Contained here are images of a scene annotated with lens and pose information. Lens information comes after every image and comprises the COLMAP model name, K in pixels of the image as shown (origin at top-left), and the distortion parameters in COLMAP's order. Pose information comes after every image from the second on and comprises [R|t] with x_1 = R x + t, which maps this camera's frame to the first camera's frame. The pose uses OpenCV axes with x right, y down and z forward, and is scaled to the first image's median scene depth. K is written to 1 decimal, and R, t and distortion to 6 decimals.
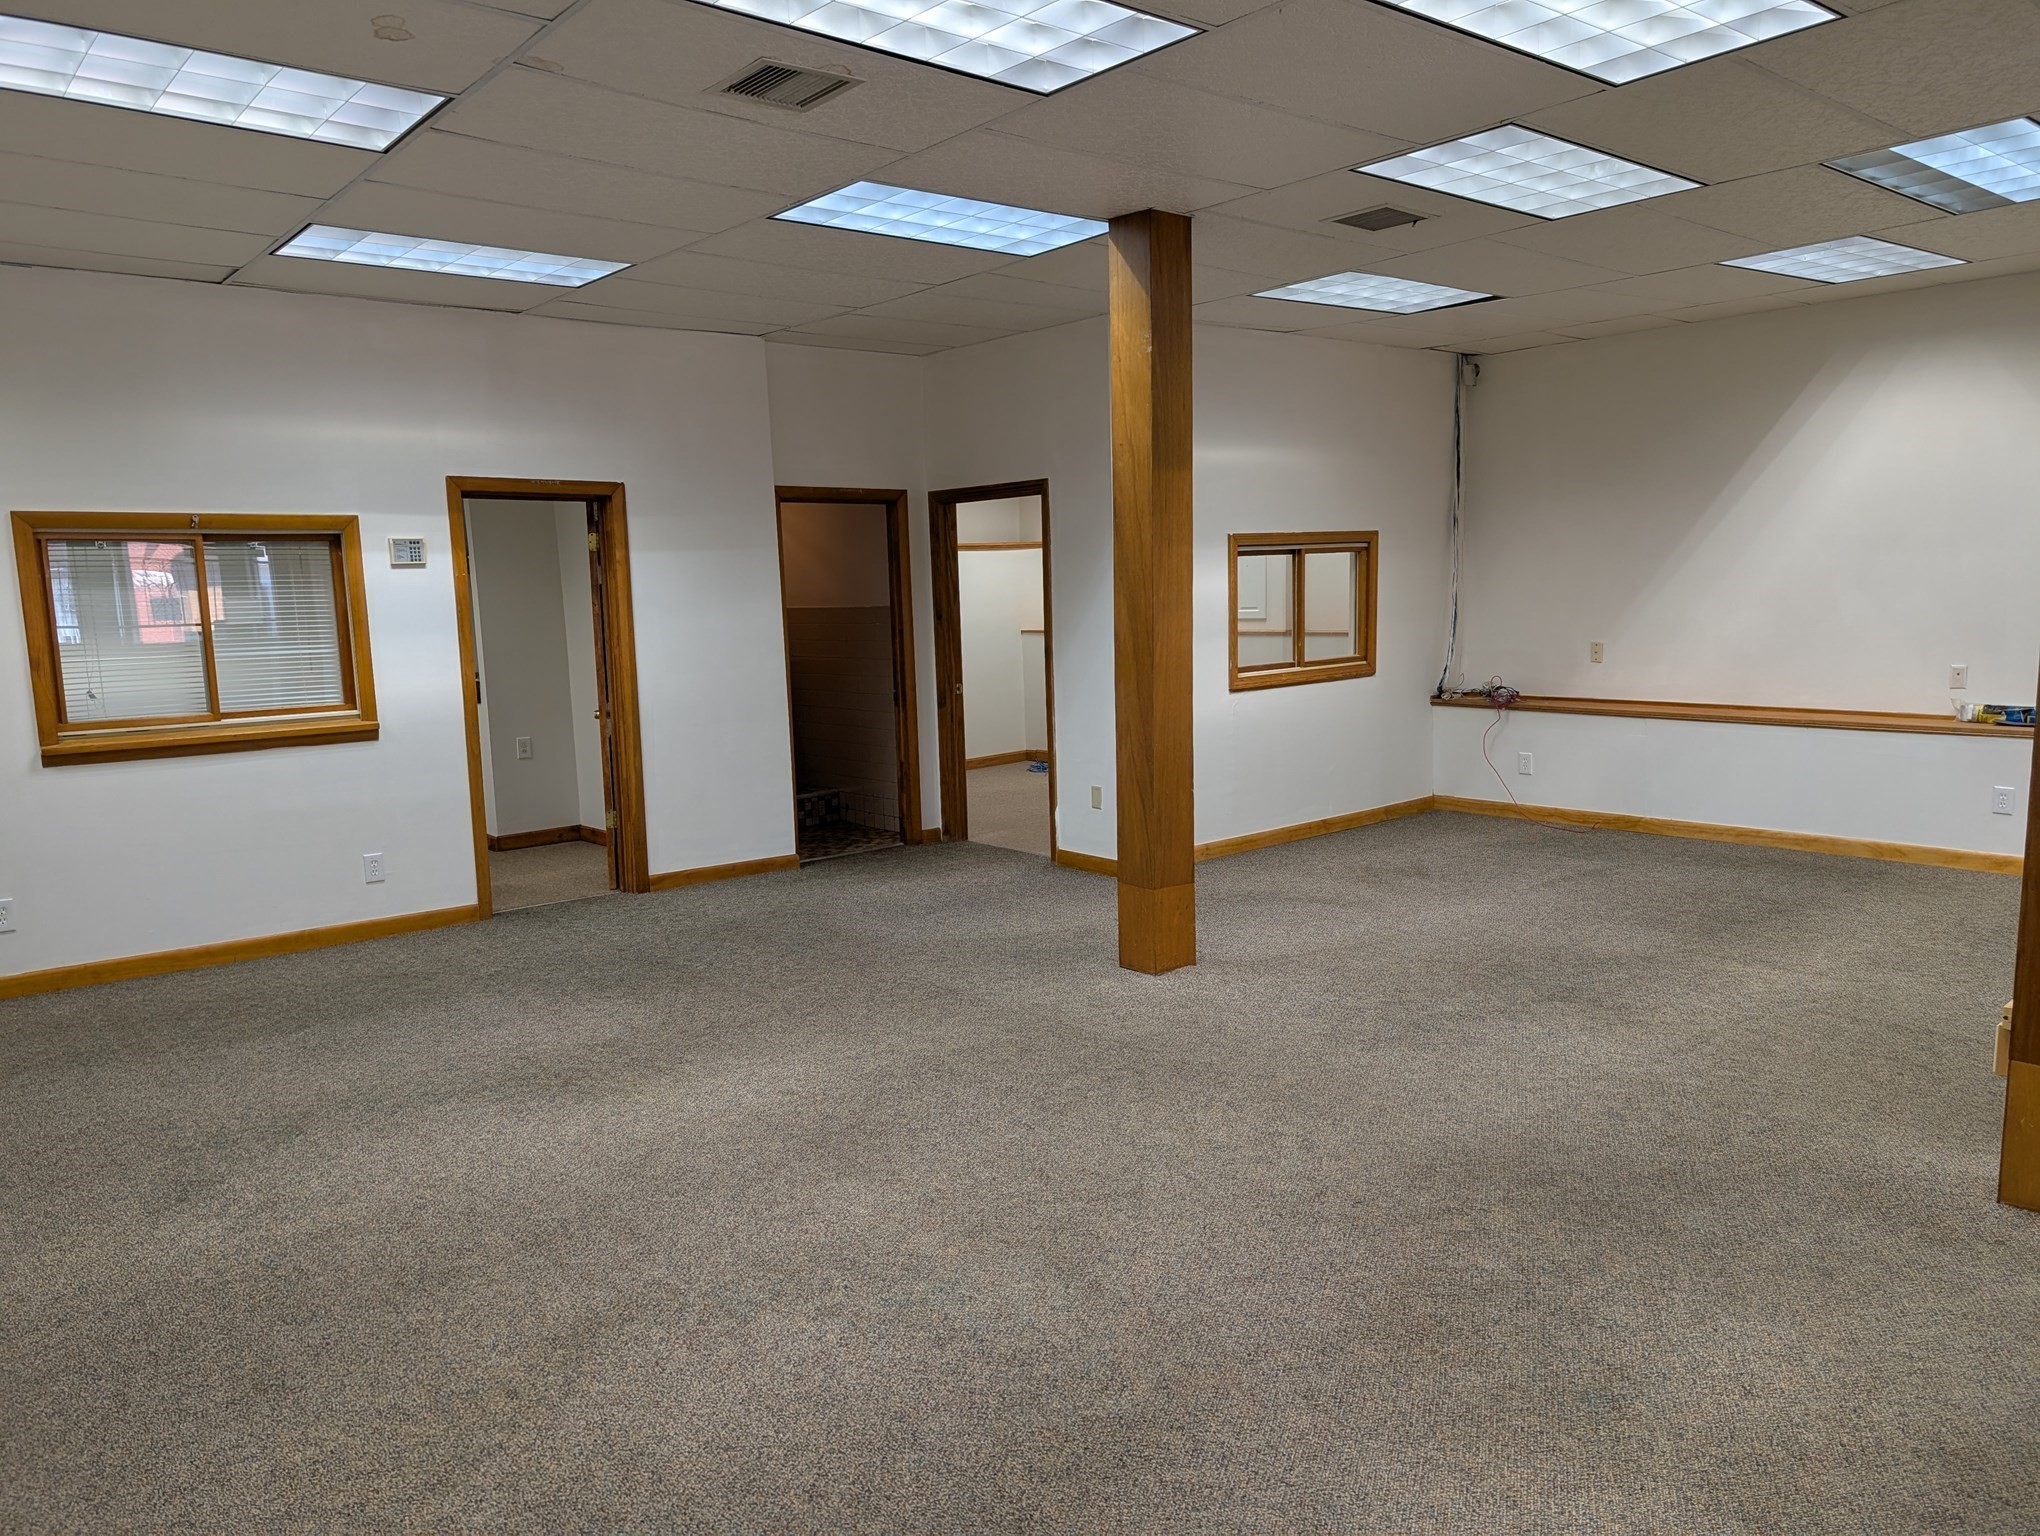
lens RADIAL K [[1470.9, 0, 1010.9], [0, 1470.9, 804.1], [0, 0, 1]] dist [0.000200, -0.004465]
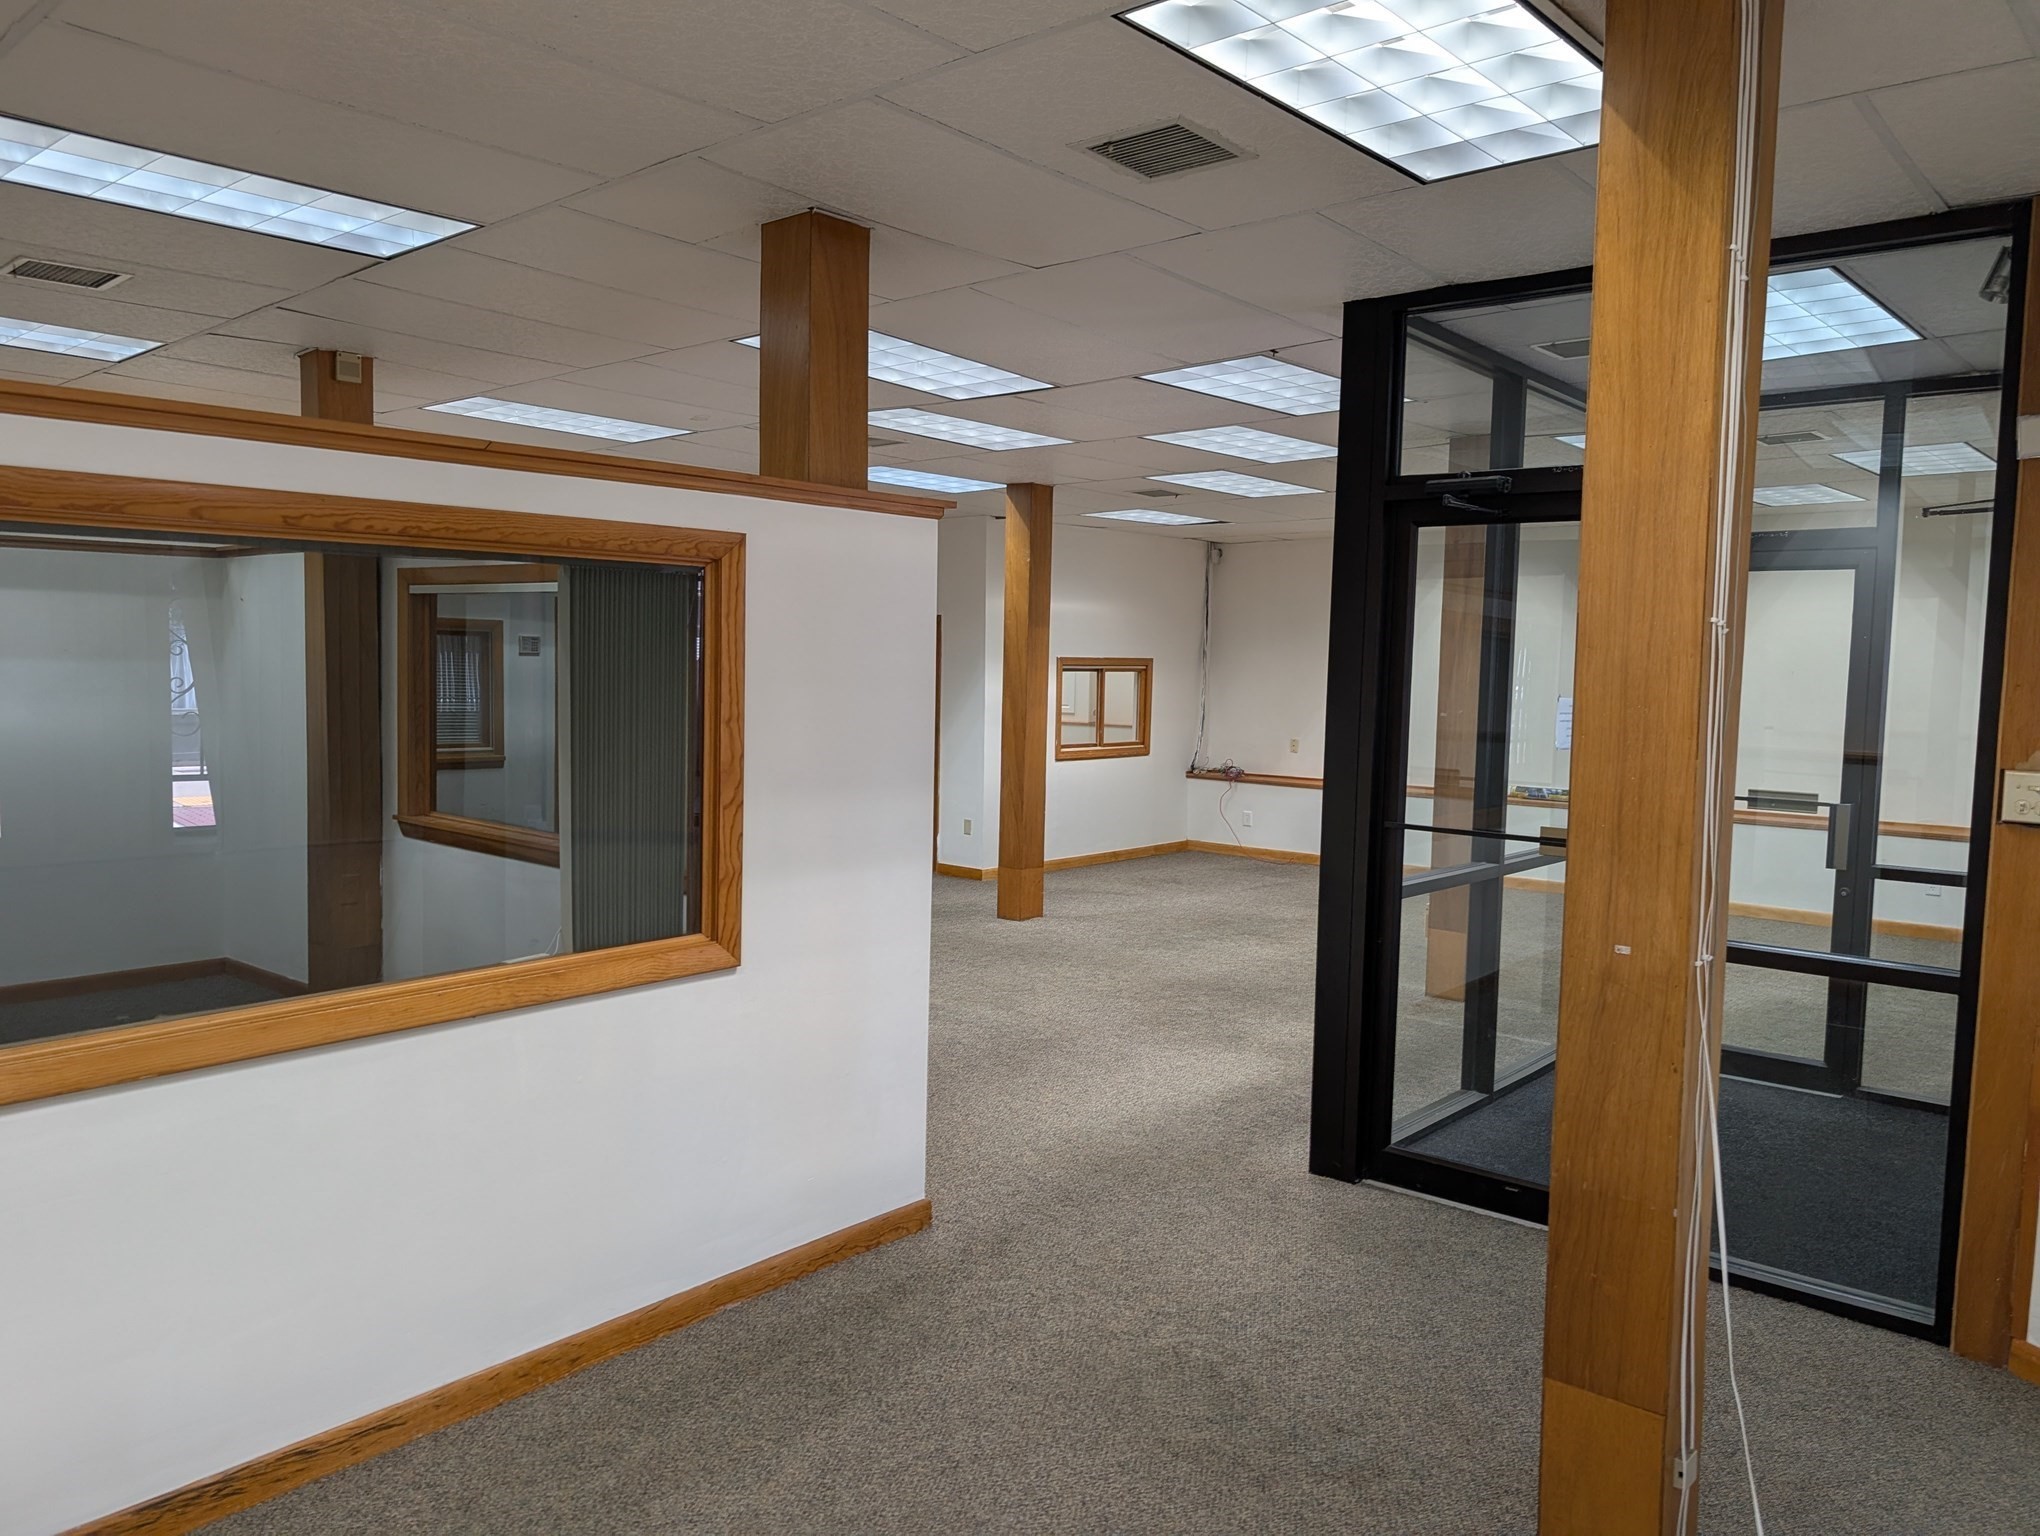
lens RADIAL K [[1431.8, 0, 1020.0], [0, 1431.8, 768.0], [0, 0, 1]] dist [0.006664, -0.005125]
pose [[0.987713, 0.038578, 0.151442, -0.107326], [-0.025914, 0.996067, -0.084724, 0.055287], [-0.154115, 0.079759, 0.984828, -0.432220]]
